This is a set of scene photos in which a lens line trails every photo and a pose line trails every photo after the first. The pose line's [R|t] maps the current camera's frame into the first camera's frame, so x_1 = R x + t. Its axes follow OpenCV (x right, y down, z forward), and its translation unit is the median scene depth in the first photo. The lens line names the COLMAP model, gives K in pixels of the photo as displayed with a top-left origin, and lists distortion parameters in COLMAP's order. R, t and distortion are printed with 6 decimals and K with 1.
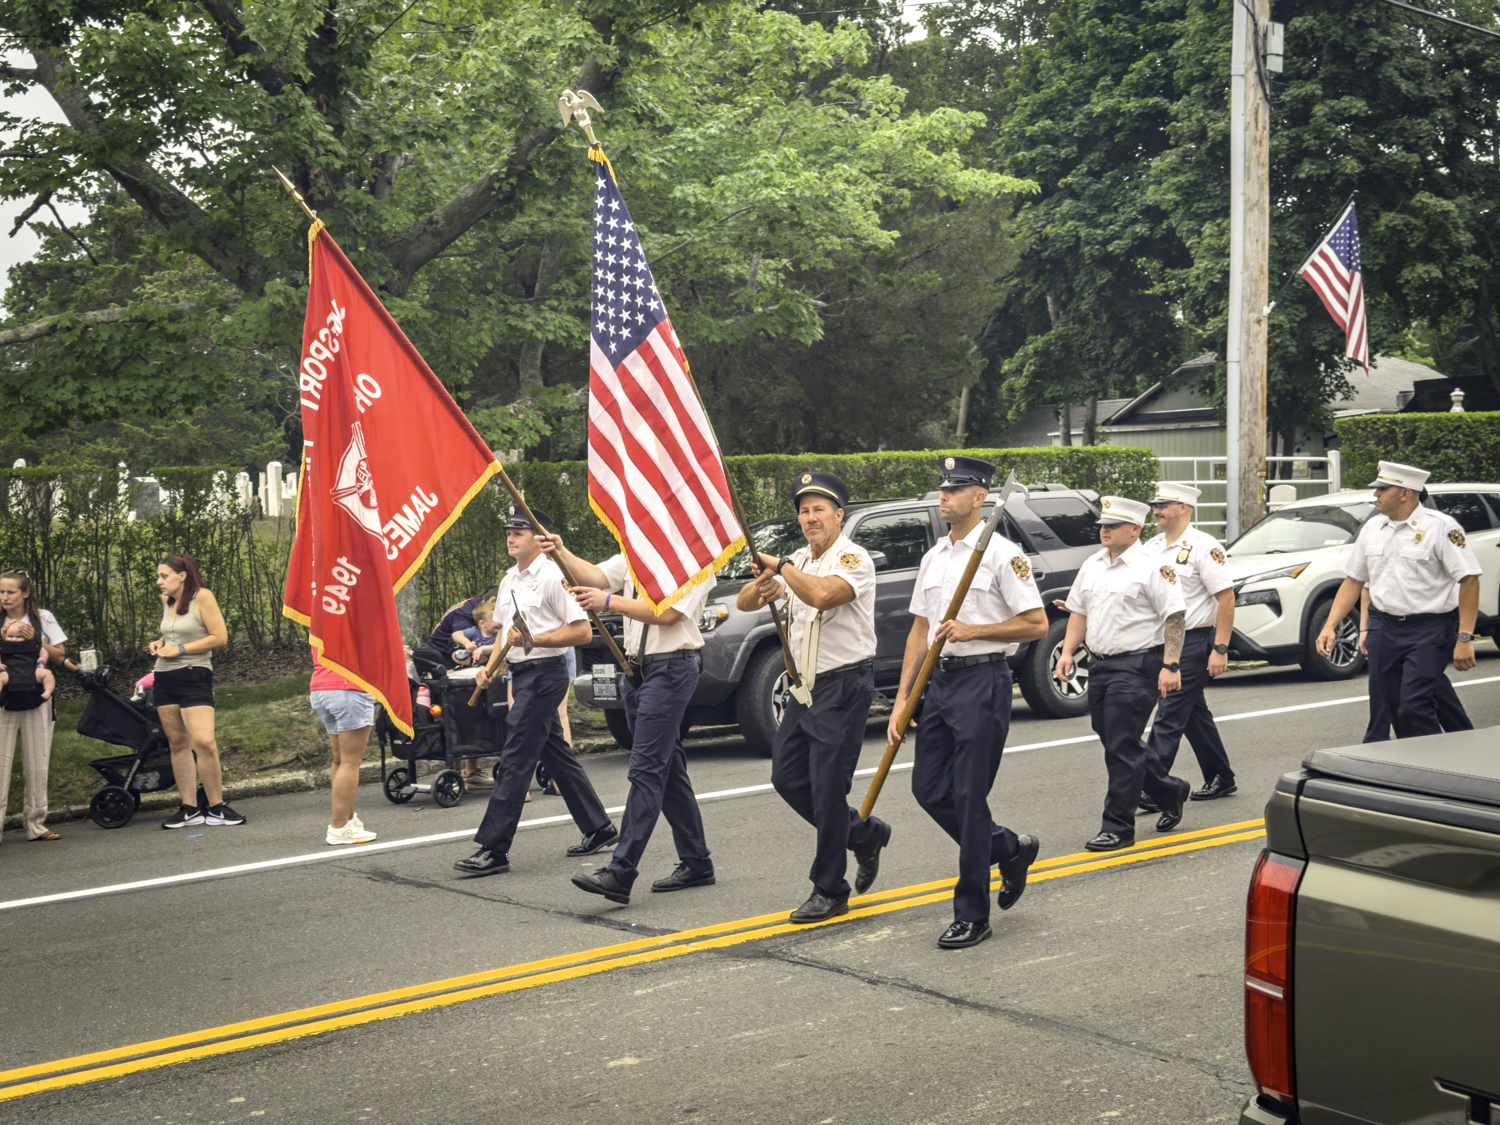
lens RADIAL K [[2070.8, 0, 748.5], [0, 2070.8, 560.2], [0, 0, 1]] dist [0.140129, 0.000000]
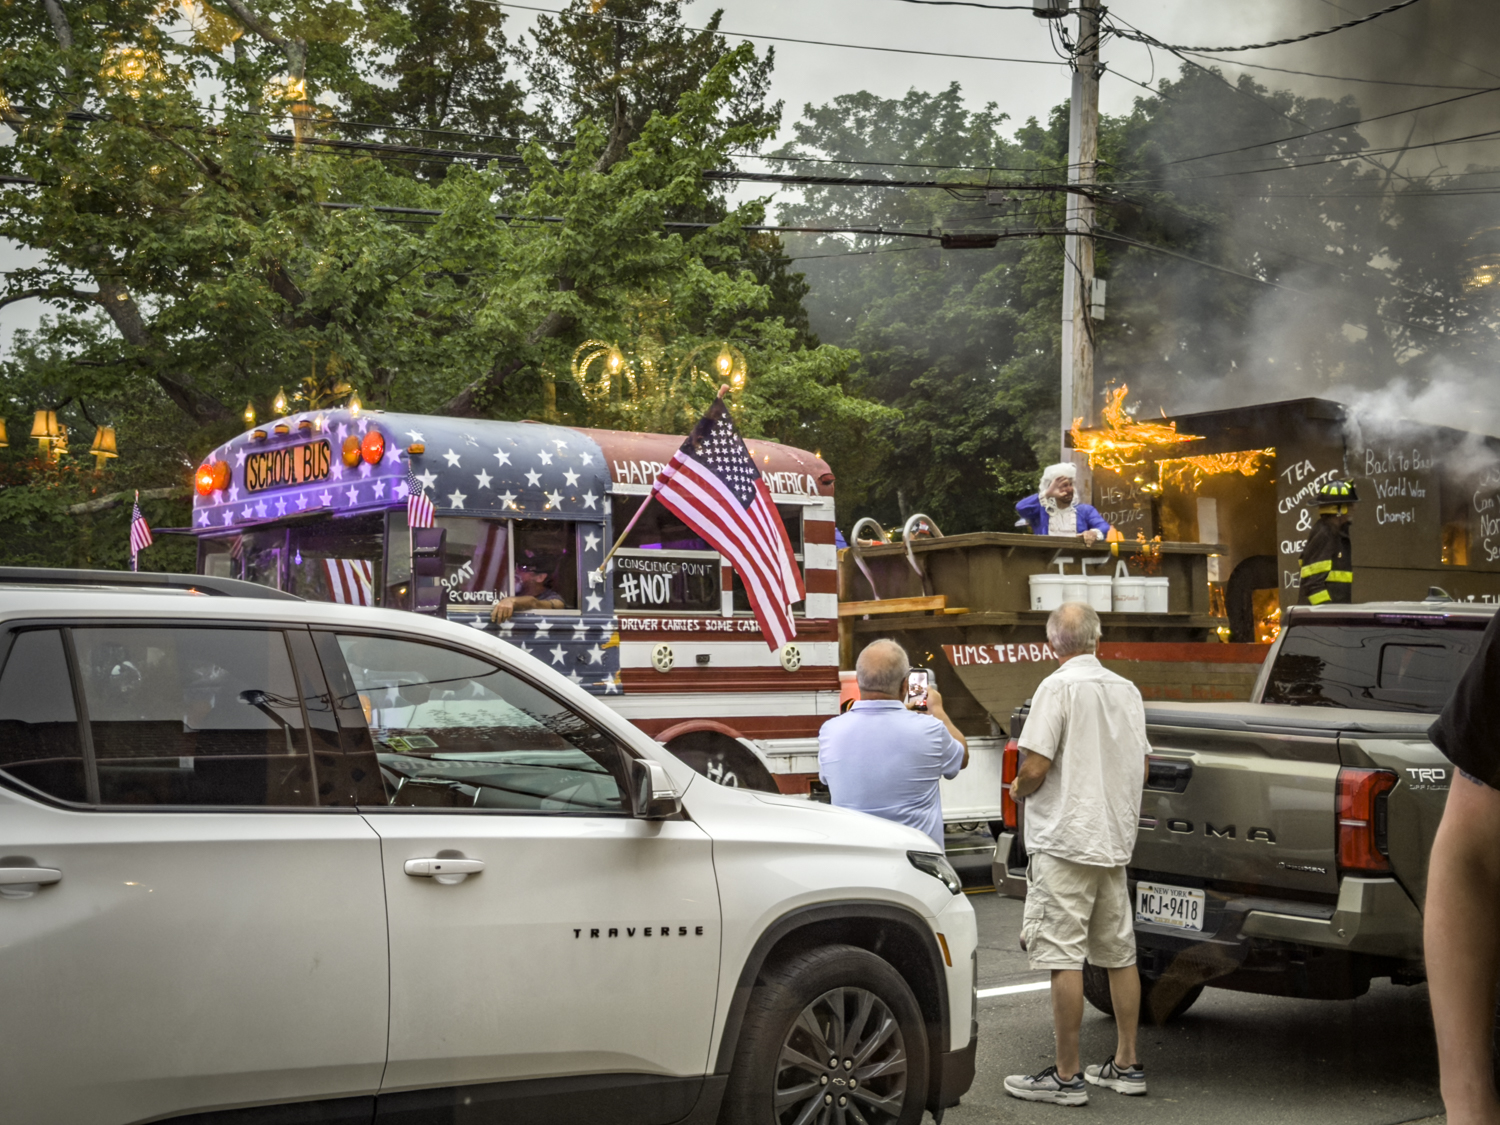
lens RADIAL K [[2360.8, 0, 749.5], [0, 2360.8, 559.8], [0, 0, 1]] dist [0.150140, 0.000000]
pose [[0.995998, 0.033629, 0.082809, -0.042060], [-0.026030, 0.995493, -0.091198, 0.023925], [-0.085503, 0.088677, 0.992384, -0.243957]]
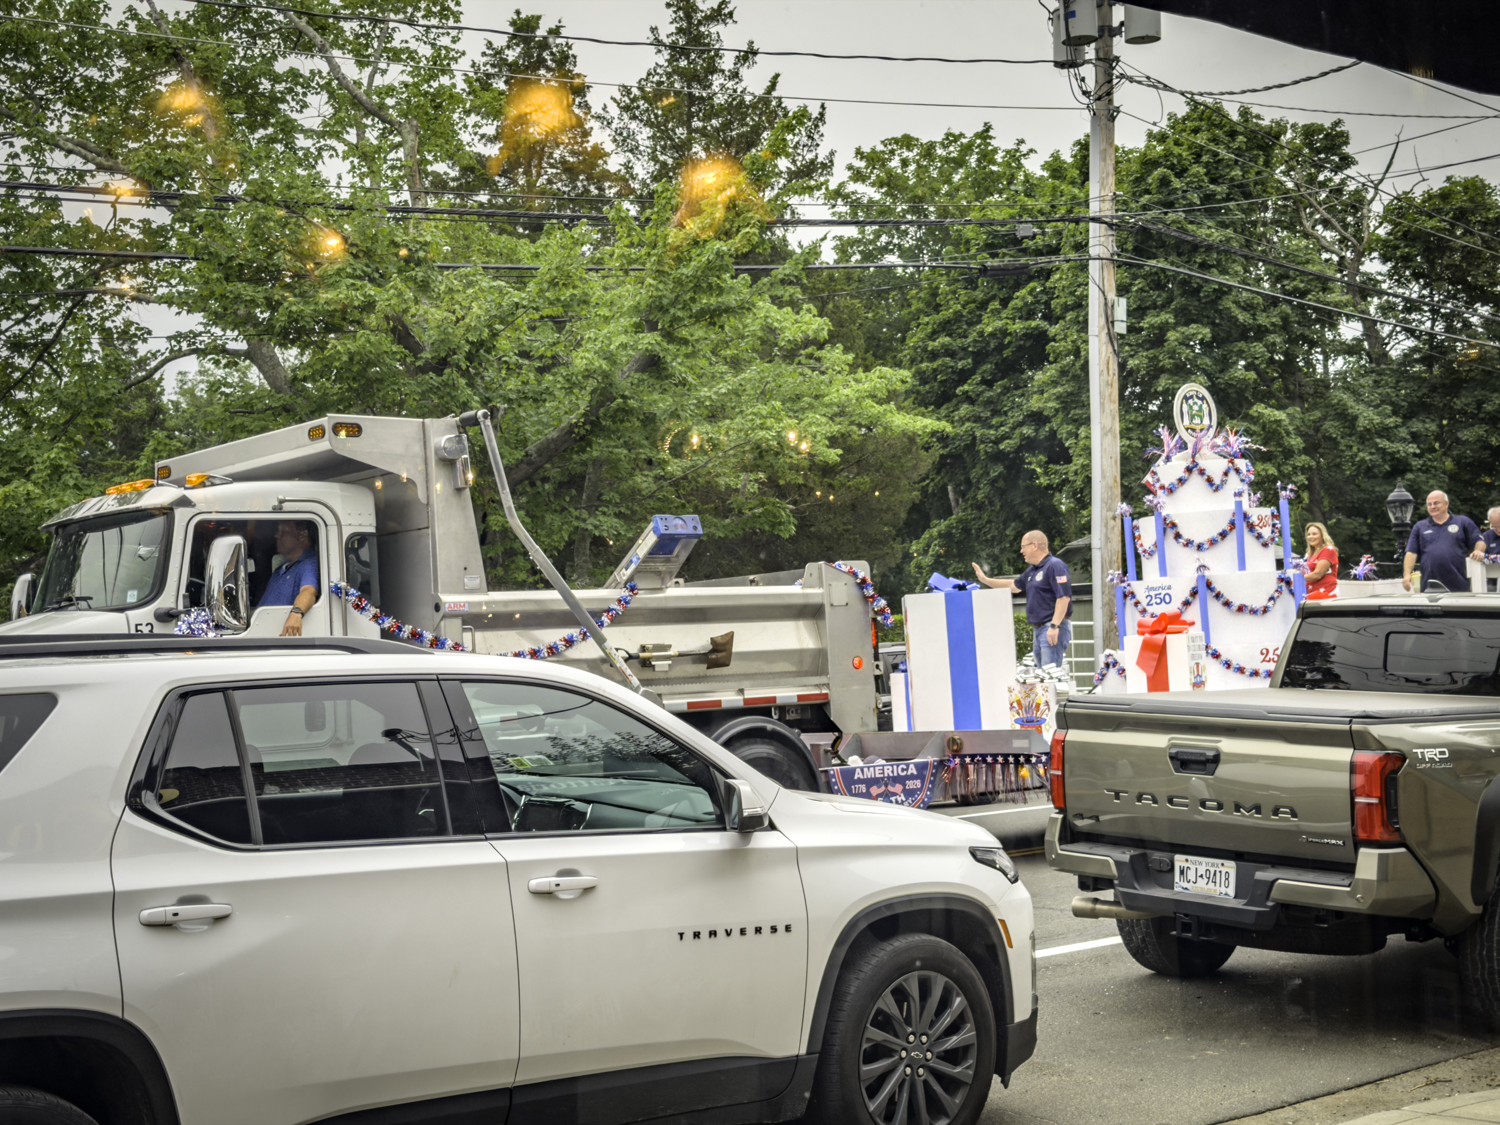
lens RADIAL K [[2070.8, 0, 750.2], [0, 2070.8, 555.2], [0, 0, 1]] dist [0.140129, 0.000000]
pose [[0.998773, -0.002487, 0.049470, -0.042089], [0.006754, 0.996249, -0.086266, 0.017117], [-0.049070, 0.086495, 0.995043, -0.243485]]
